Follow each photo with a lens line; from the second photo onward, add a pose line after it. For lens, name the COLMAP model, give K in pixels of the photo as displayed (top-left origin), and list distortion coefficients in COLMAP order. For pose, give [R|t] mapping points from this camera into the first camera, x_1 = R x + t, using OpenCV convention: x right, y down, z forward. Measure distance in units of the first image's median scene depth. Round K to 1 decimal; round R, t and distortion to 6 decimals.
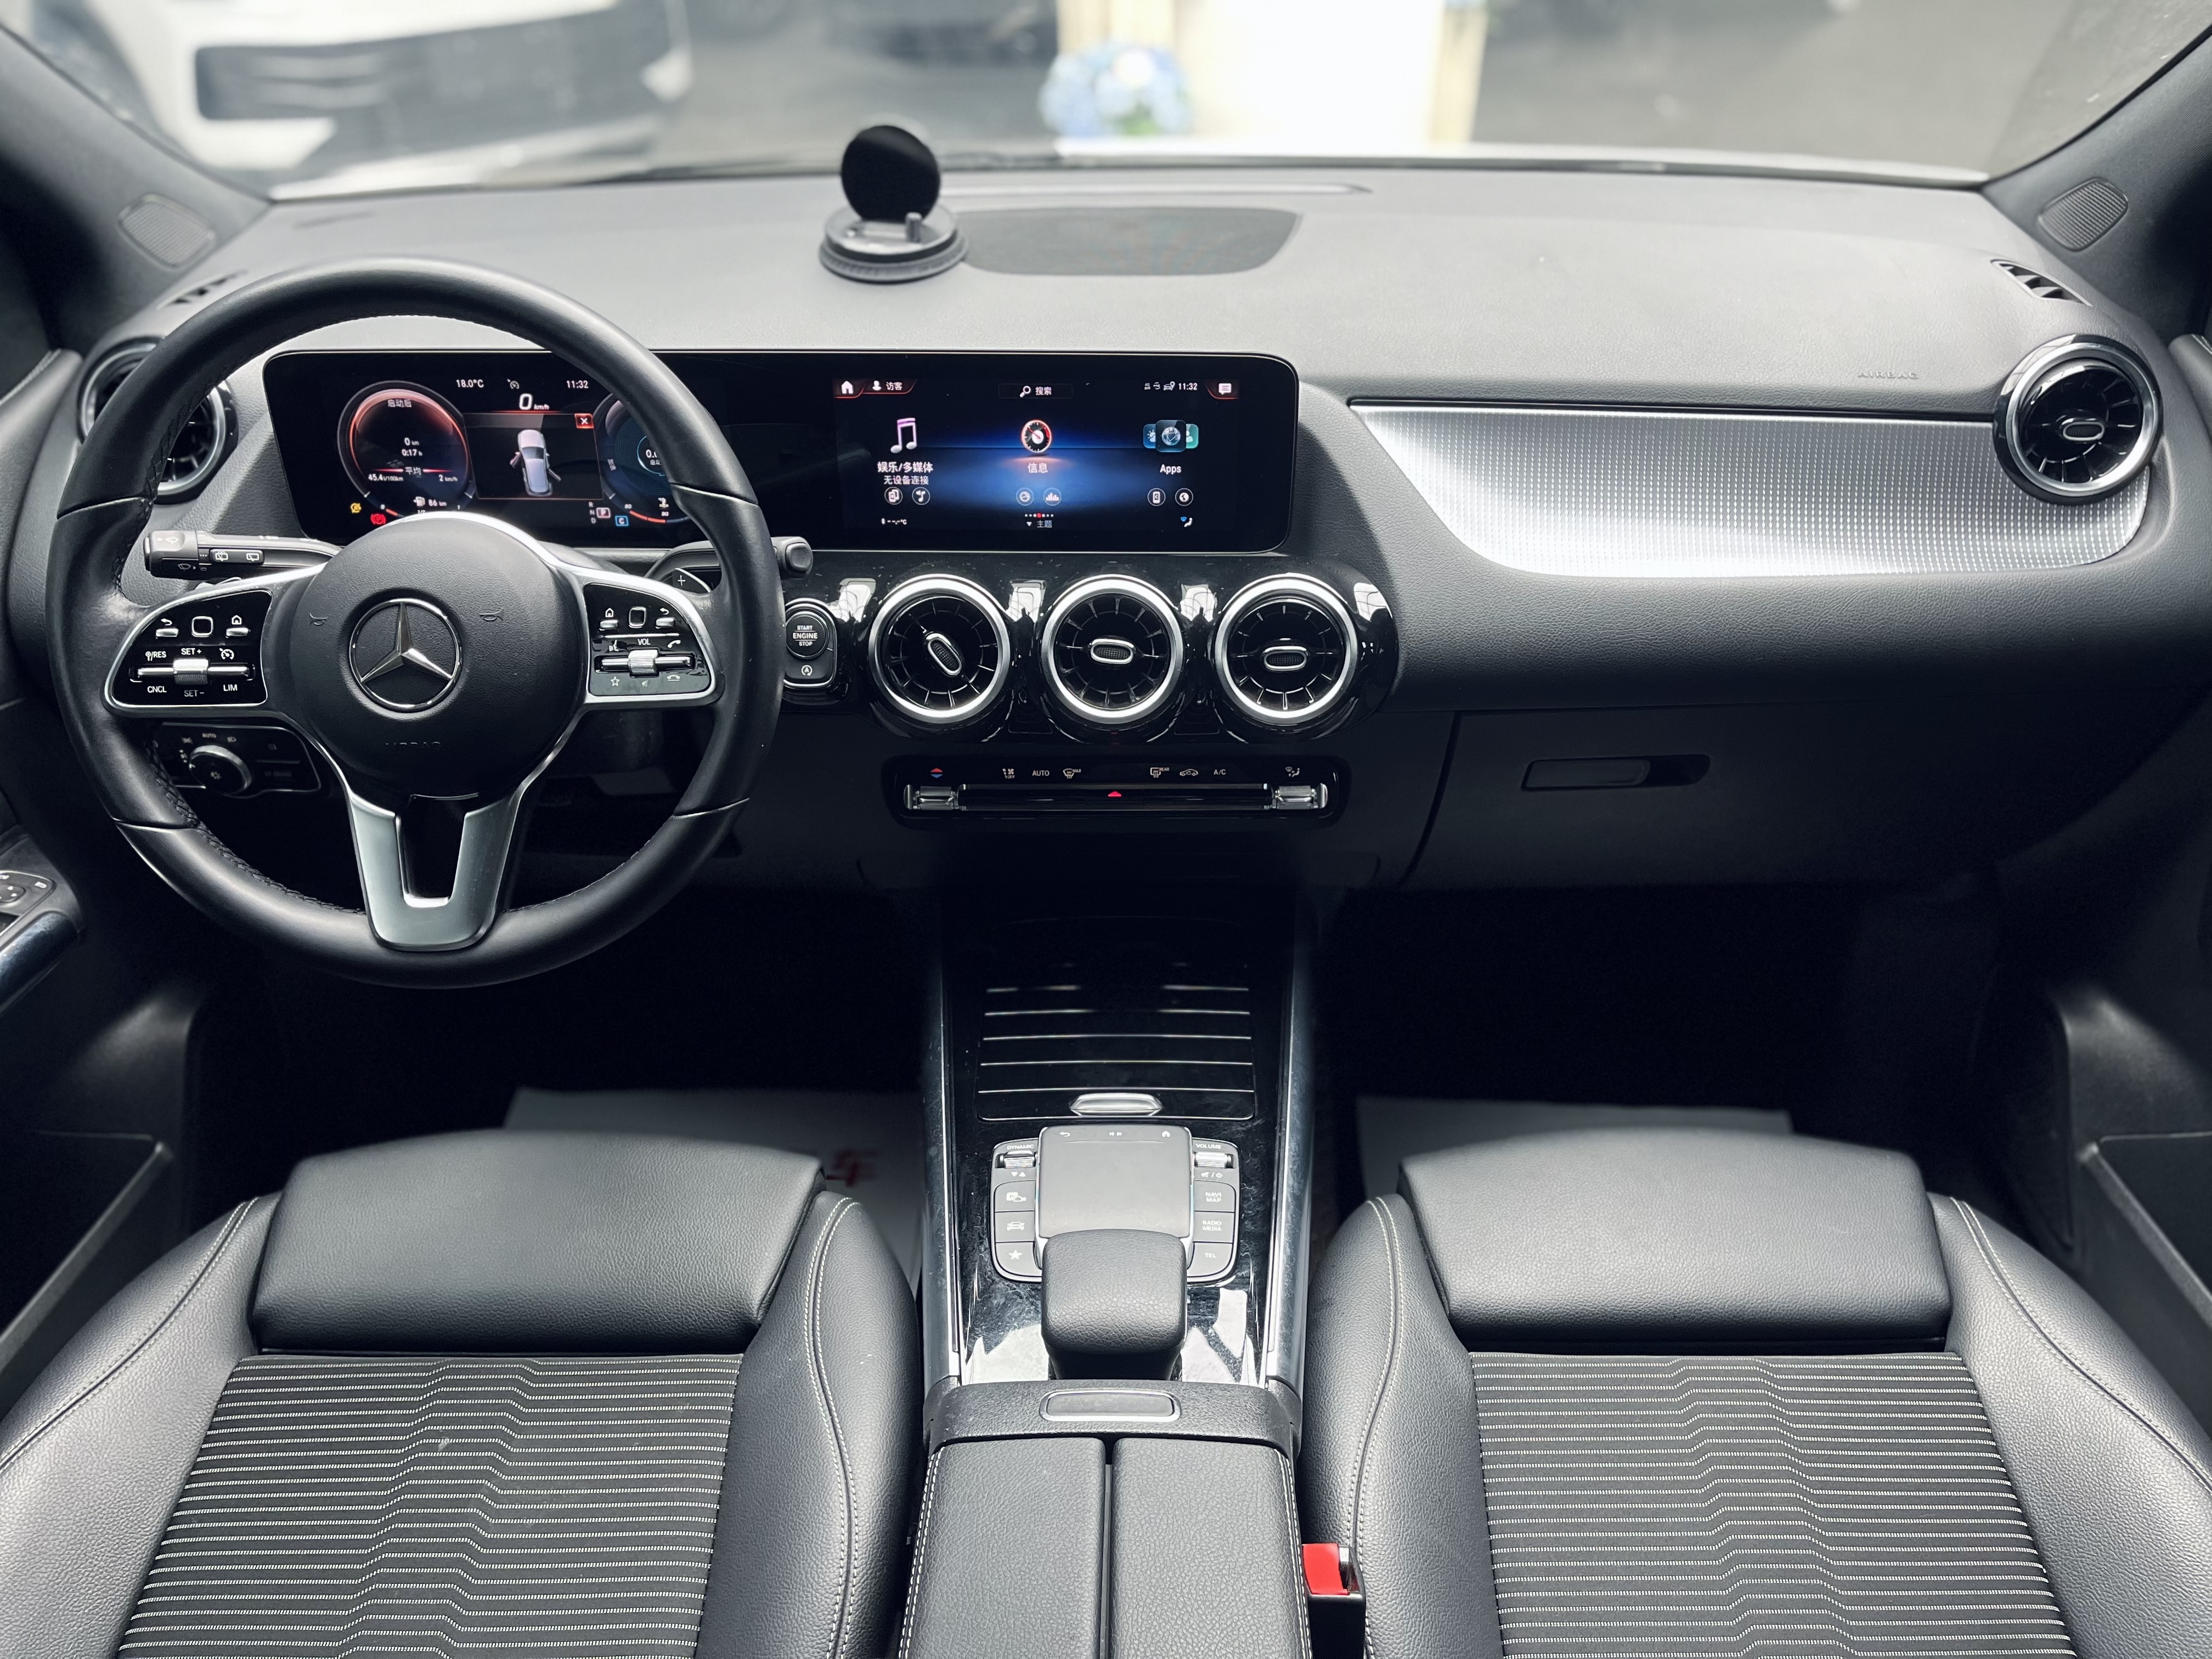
lens RADIAL K [[1679.2, 0, 1102.8], [0, 1679.2, 835.5], [0, 0, 1]] dist [0.073094, -0.094595]
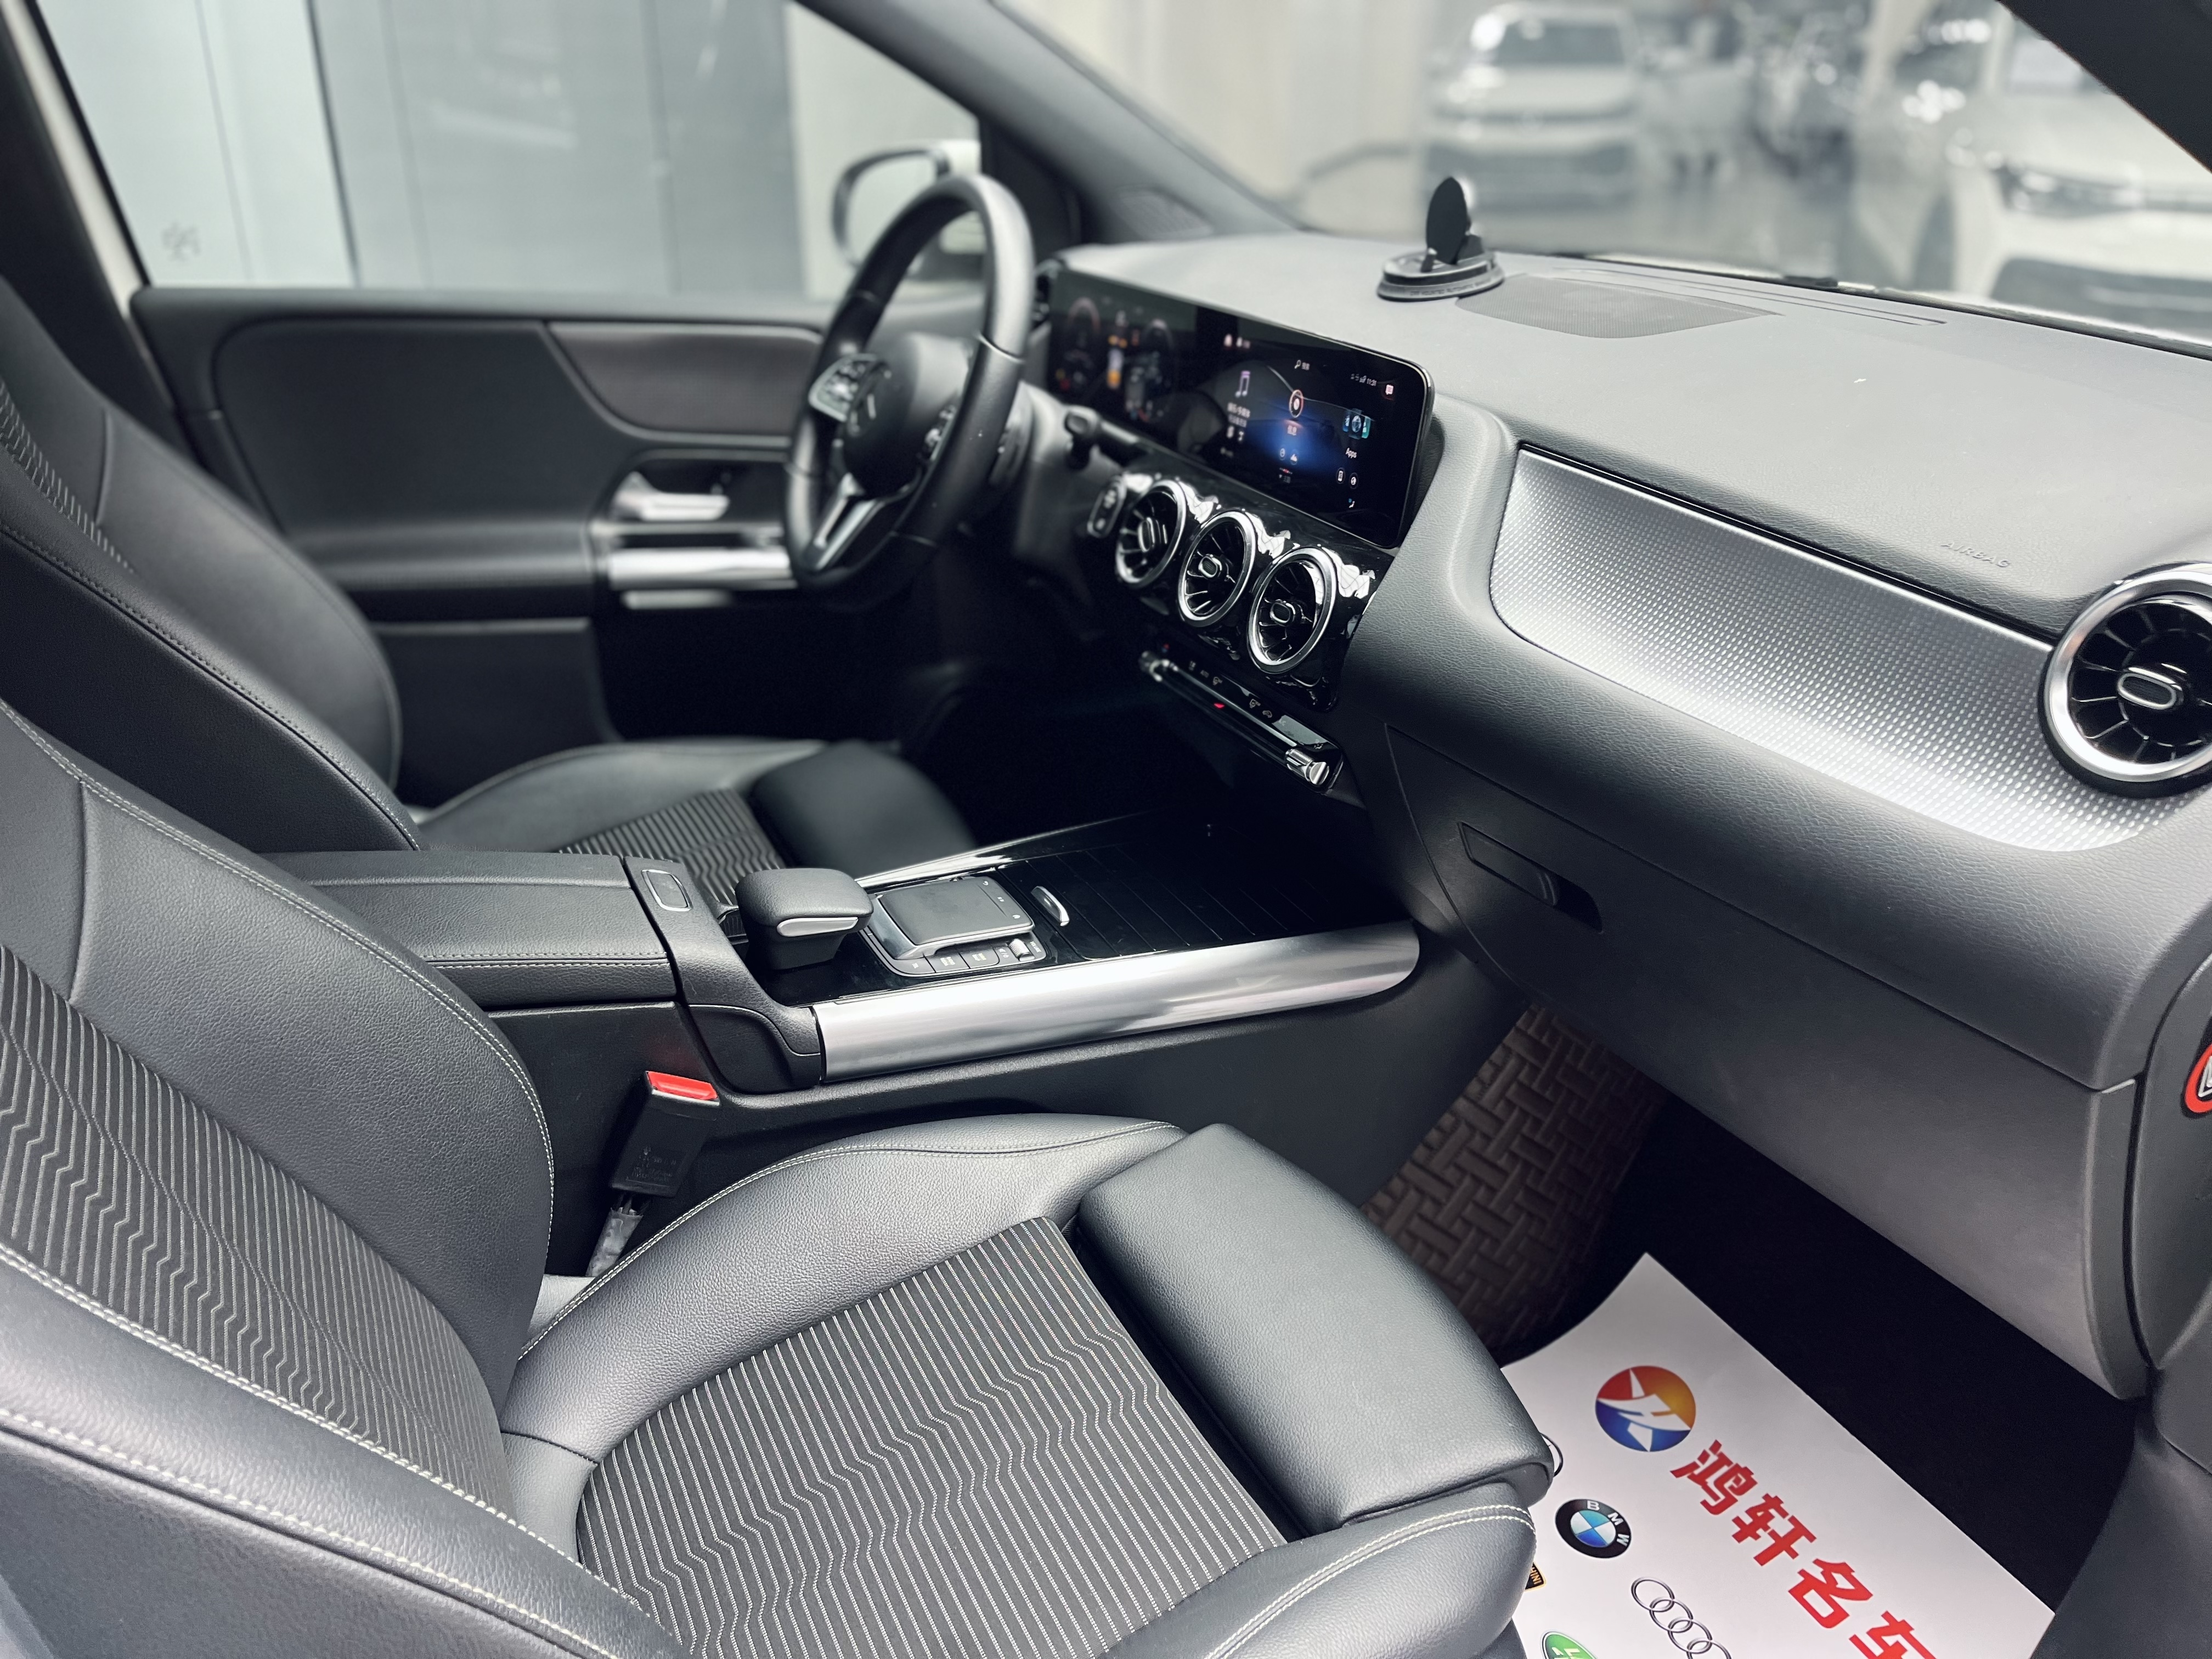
lens RADIAL K [[1679.2, 0, 1102.8], [0, 1679.2, 835.5], [0, 0, 1]] dist [0.073094, -0.094595]
pose [[0.445527, 0.391074, -0.805336, 0.992197], [-0.499318, 0.855188, 0.139050, -0.071991], [0.743093, 0.340168, 0.576280, 0.309491]]
